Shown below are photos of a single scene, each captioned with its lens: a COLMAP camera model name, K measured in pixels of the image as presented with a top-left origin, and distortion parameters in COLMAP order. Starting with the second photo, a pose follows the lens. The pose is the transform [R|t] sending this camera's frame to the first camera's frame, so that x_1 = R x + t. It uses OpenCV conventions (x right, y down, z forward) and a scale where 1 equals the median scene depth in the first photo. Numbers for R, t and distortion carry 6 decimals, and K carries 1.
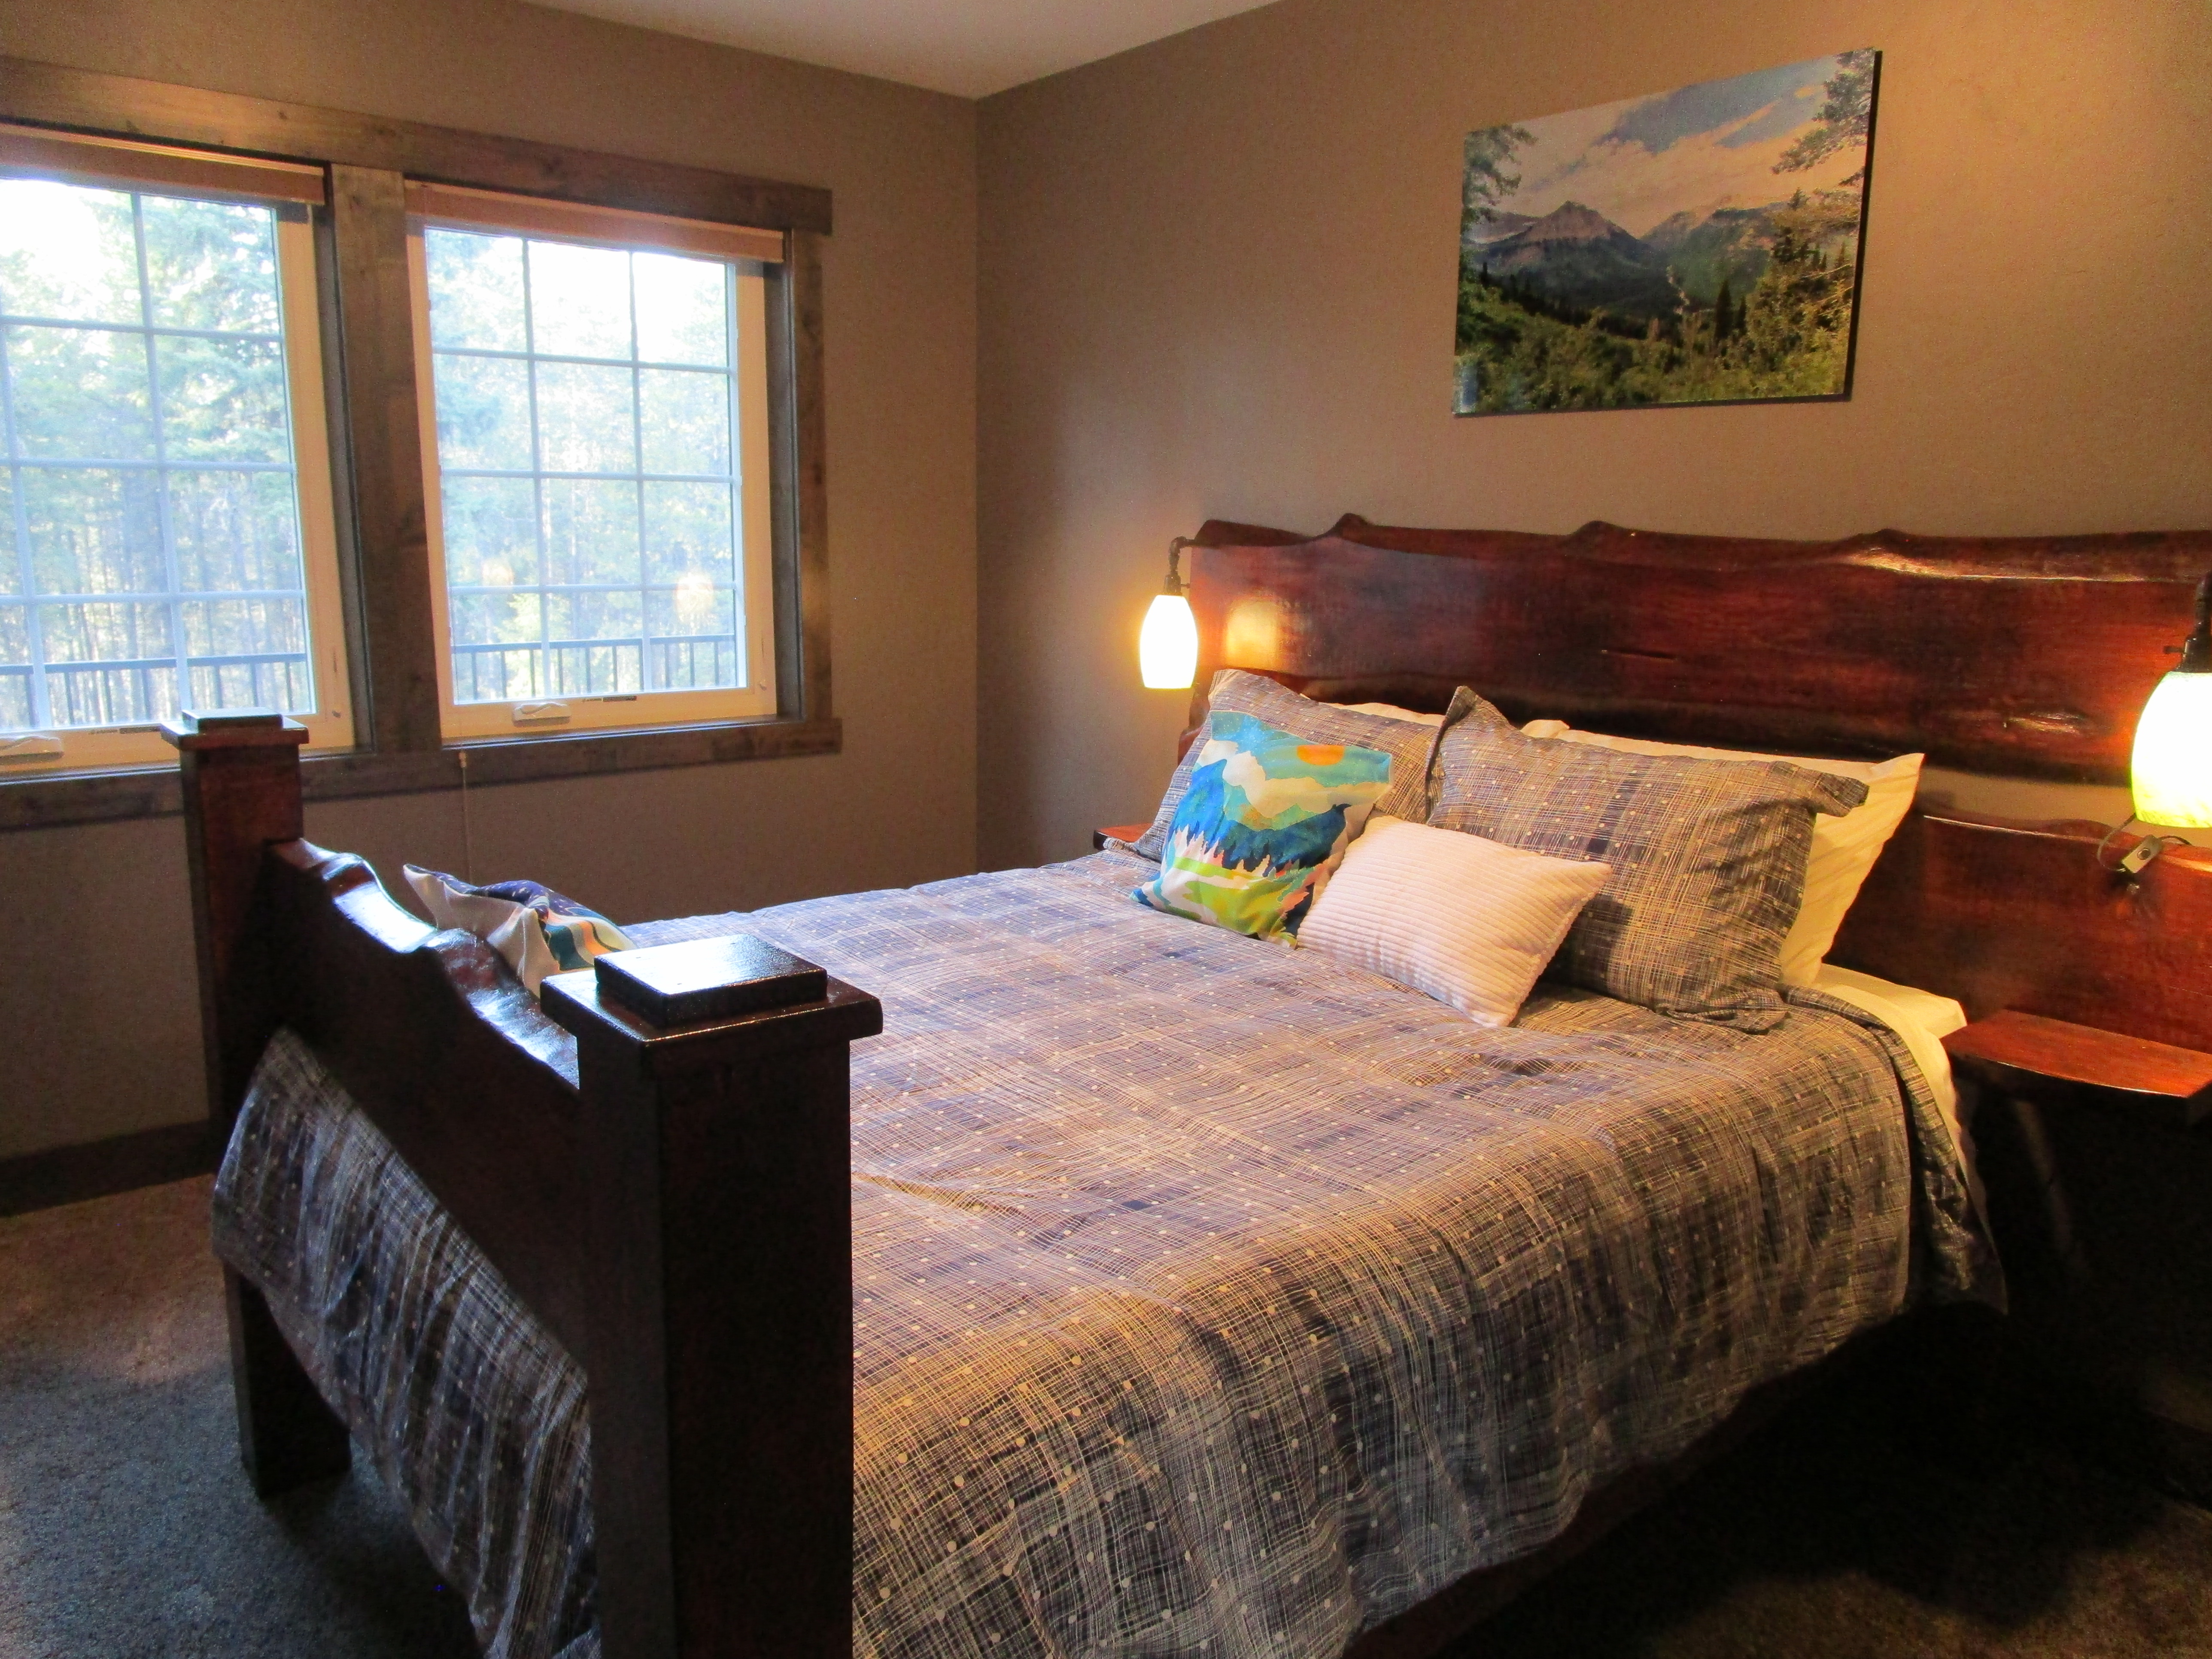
lens RADIAL K [[1575.3, 0, 1106.0], [0, 1575.3, 829.5], [0, 0, 1]] dist [-0.017841, 0.000978]
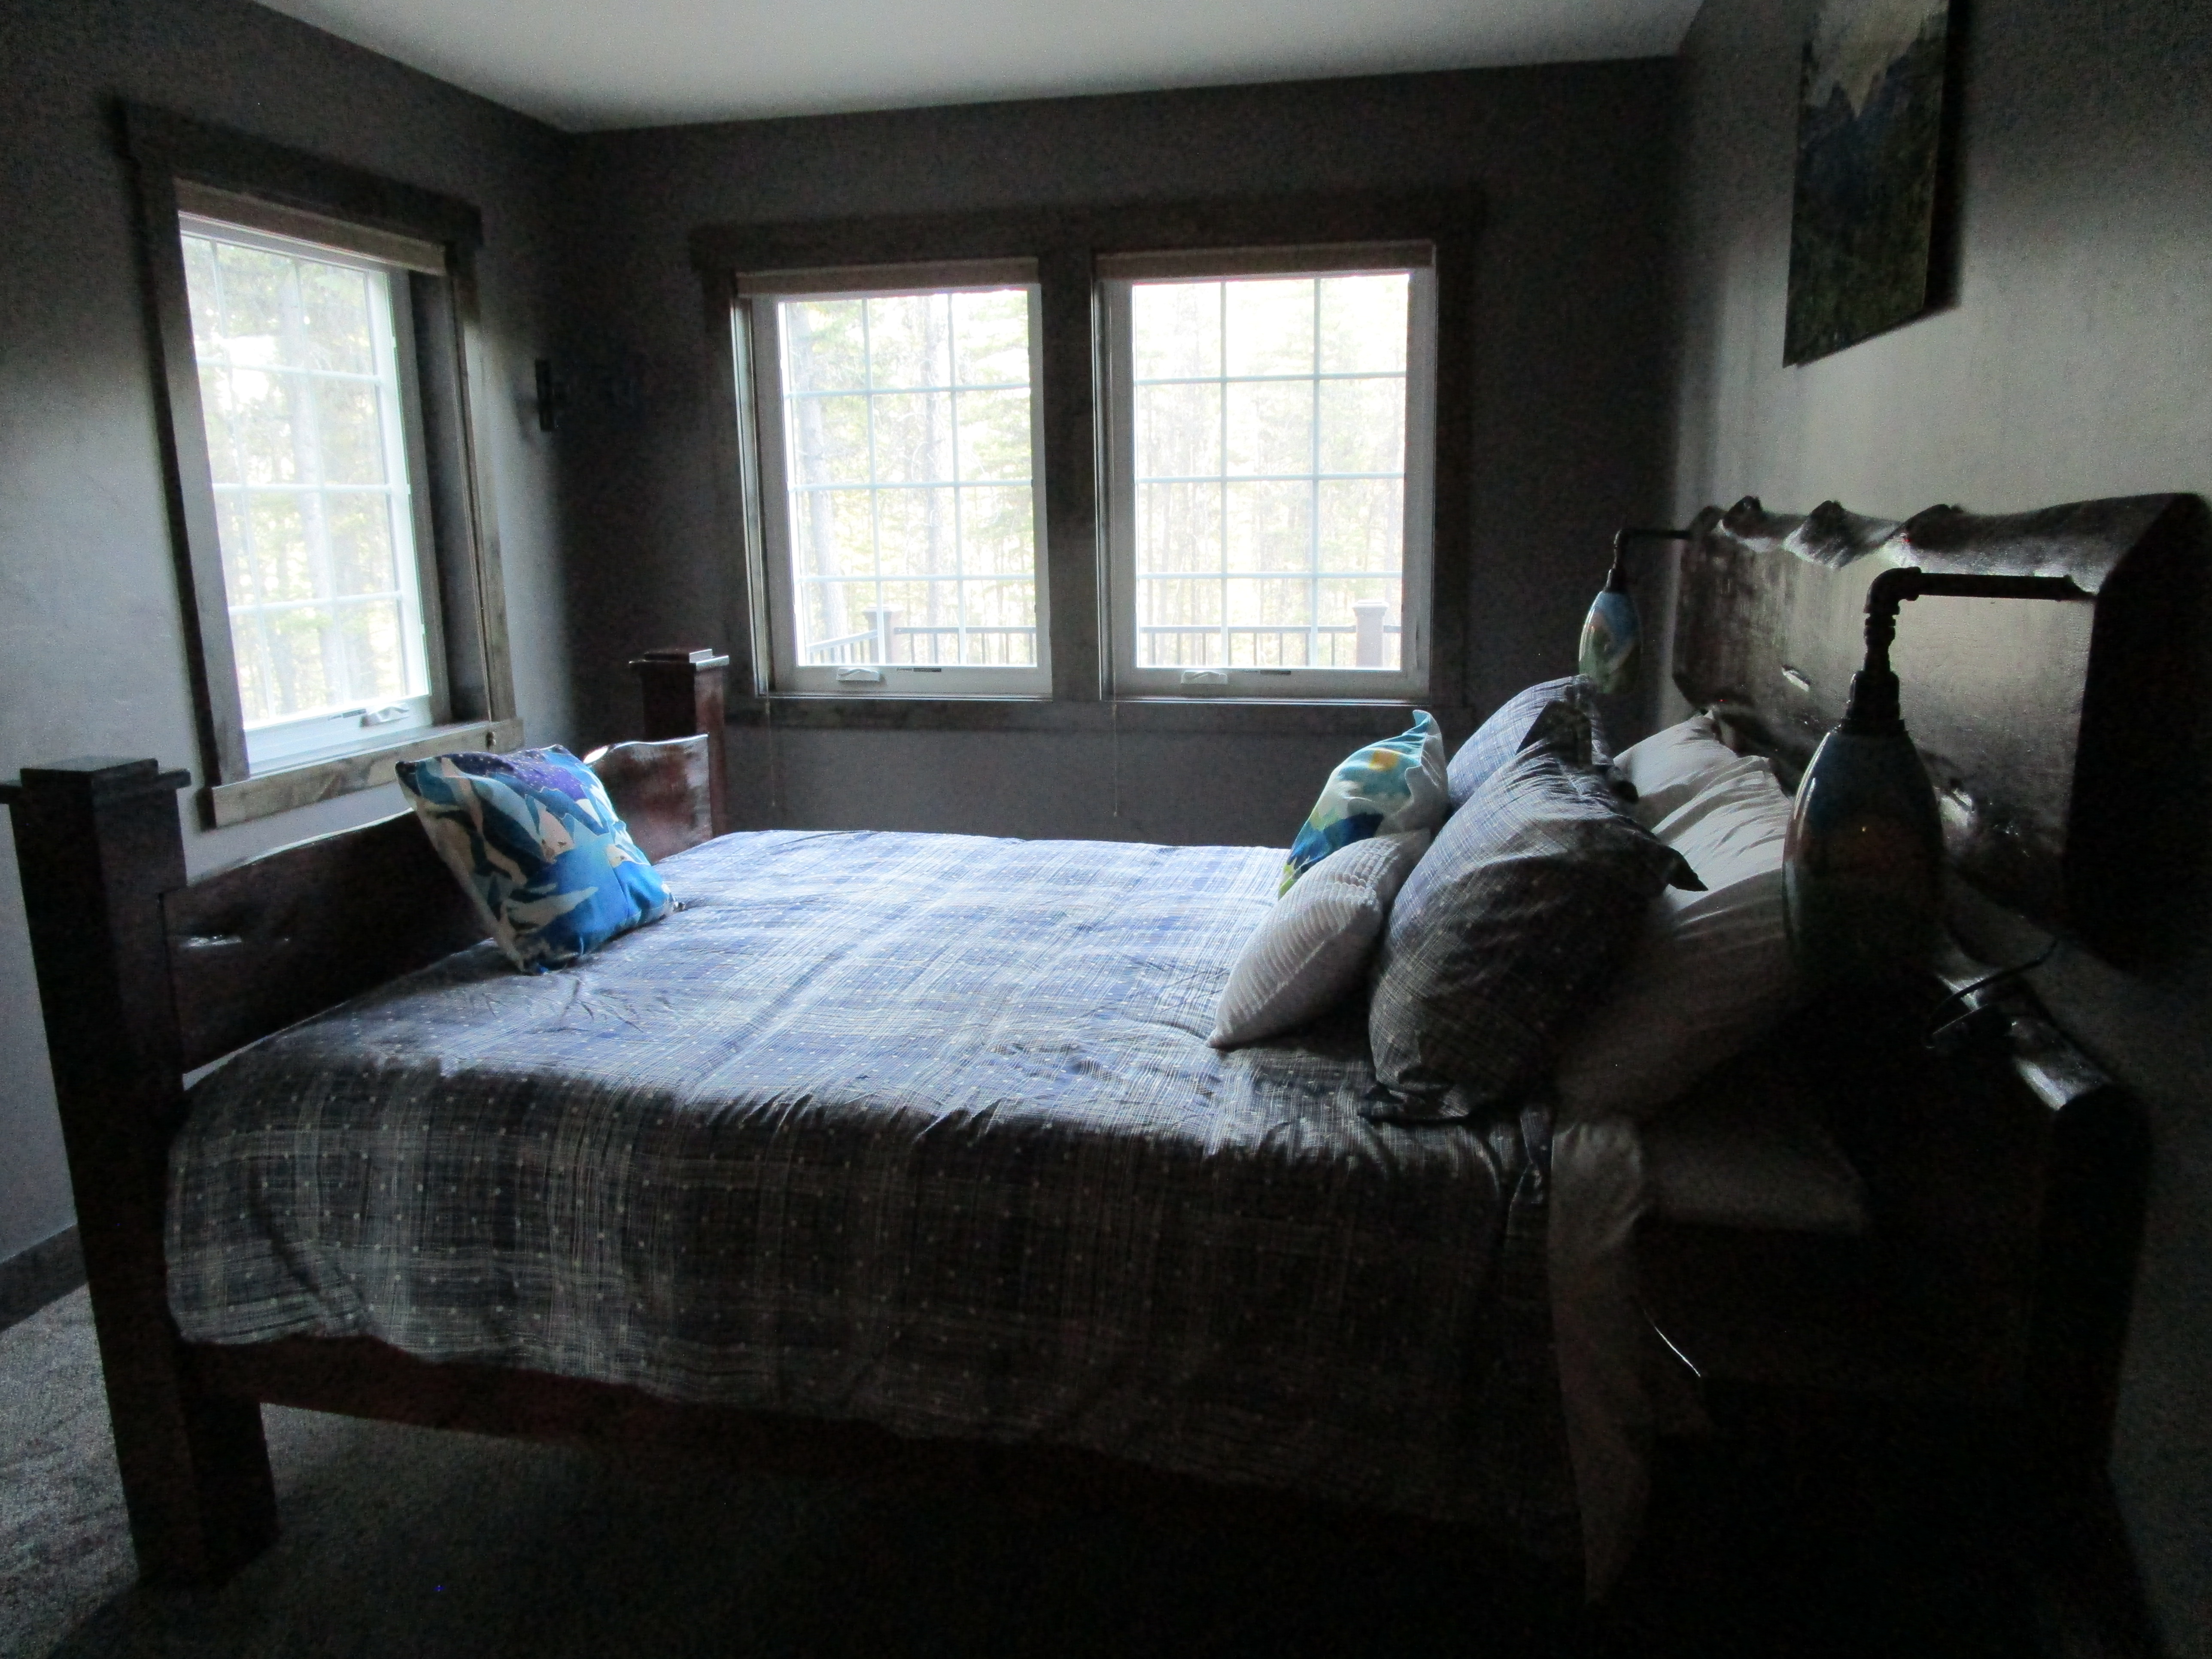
lens RADIAL K [[1575.9, 0, 1106.0], [0, 1575.9, 829.5], [0, 0, 1]] dist [-0.027461, 0.003539]
pose [[0.613171, 0.137925, -0.777816, 0.916870], [-0.131184, 0.988746, 0.071912, -0.062448], [0.778981, 0.057943, 0.624364, 0.339341]]
